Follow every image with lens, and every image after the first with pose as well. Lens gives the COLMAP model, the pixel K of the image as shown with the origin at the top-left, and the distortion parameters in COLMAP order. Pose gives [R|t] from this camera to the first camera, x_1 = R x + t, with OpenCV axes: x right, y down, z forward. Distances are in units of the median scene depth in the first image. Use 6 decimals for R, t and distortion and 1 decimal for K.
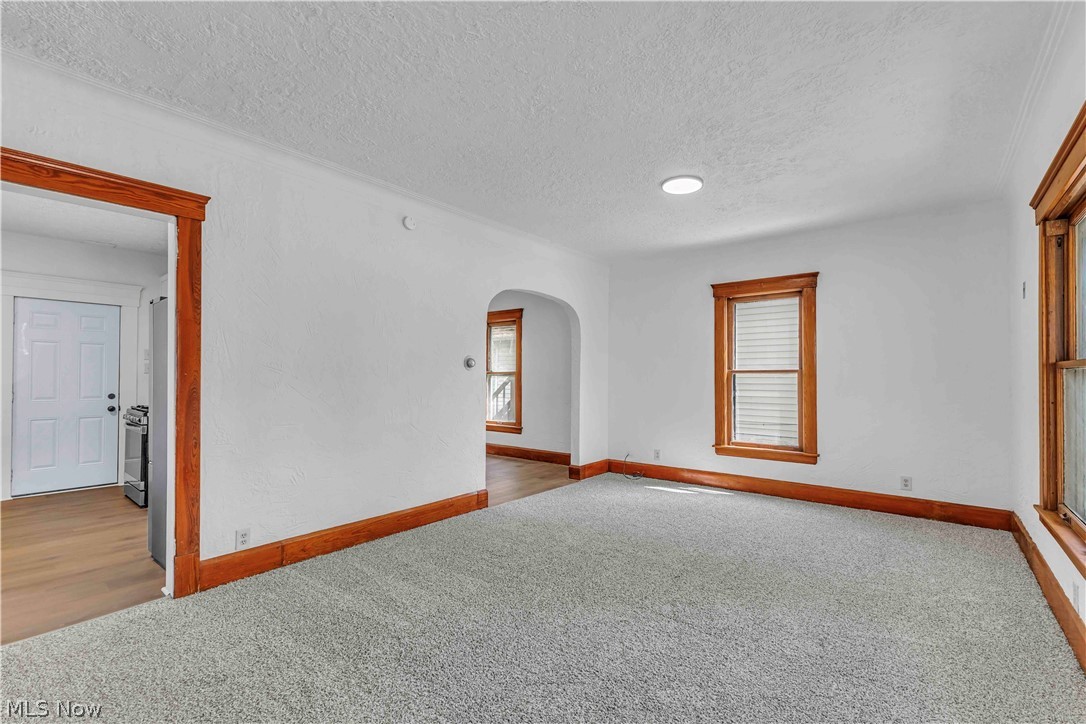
lens RADIAL K [[468.9, 0, 555.1], [0, 468.9, 373.3], [0, 0, 1]] dist [-0.012416, -0.000120]
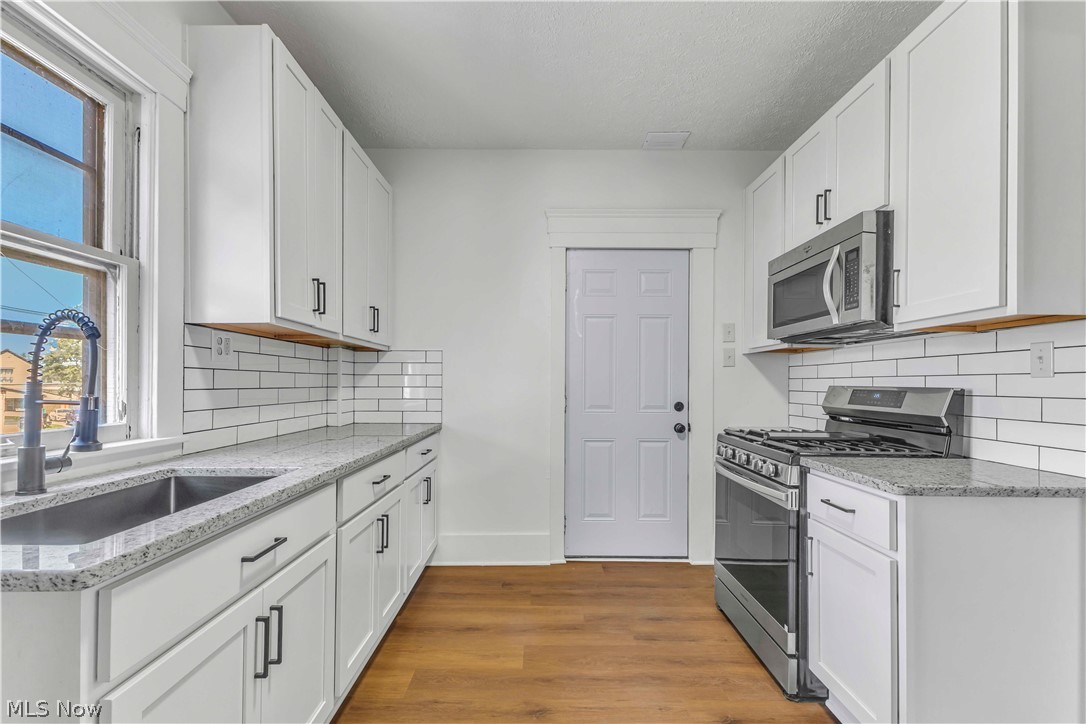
lens RADIAL K [[471.2, 0, 543.0], [0, 471.2, 362.0], [0, 0, 1]] dist [0.001075, -0.000124]
pose [[0.623951, -0.036581, -0.780607, -0.659299], [0.003393, 0.999021, -0.044104, 0.021038], [0.781456, 0.024870, 0.623465, 0.545261]]
